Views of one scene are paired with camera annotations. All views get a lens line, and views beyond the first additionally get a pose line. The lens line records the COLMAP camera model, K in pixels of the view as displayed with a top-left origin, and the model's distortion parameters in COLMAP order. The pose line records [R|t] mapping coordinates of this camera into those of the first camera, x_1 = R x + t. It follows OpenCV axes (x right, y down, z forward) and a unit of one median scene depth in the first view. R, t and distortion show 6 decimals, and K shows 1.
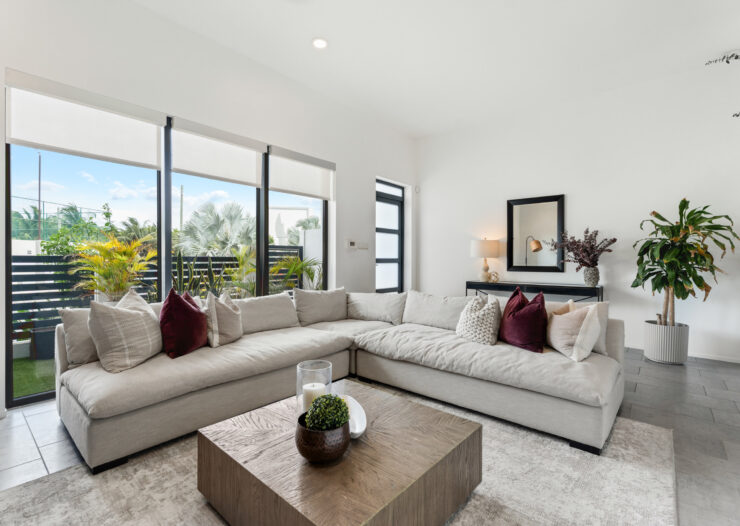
lens RADIAL K [[350.8, 0, 368.5], [0, 350.8, 263.2], [0, 0, 1]] dist [0.010548, -0.000072]
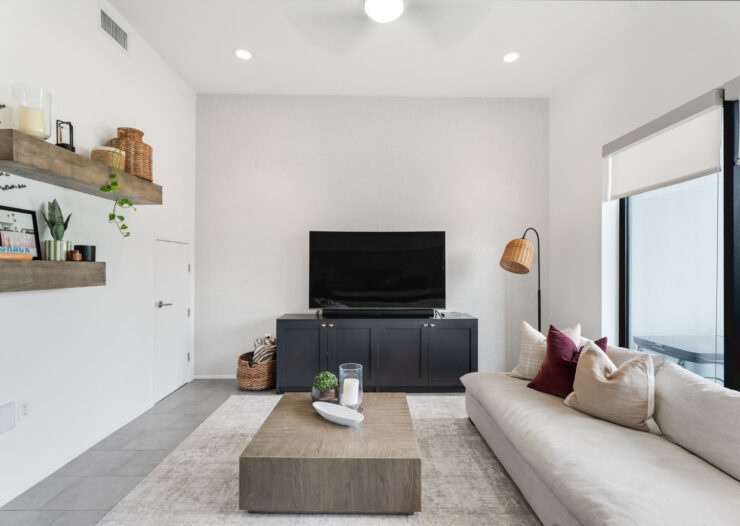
lens RADIAL K [[350.8, 0, 373.0], [0, 350.8, 266.4], [0, 0, 1]] dist [0.010548, -0.000072]
pose [[-0.749704, -0.004628, -0.661757, 0.671082], [-0.007570, 0.999970, 0.001582, -0.122403], [0.661730, 0.006196, -0.749717, 1.932545]]
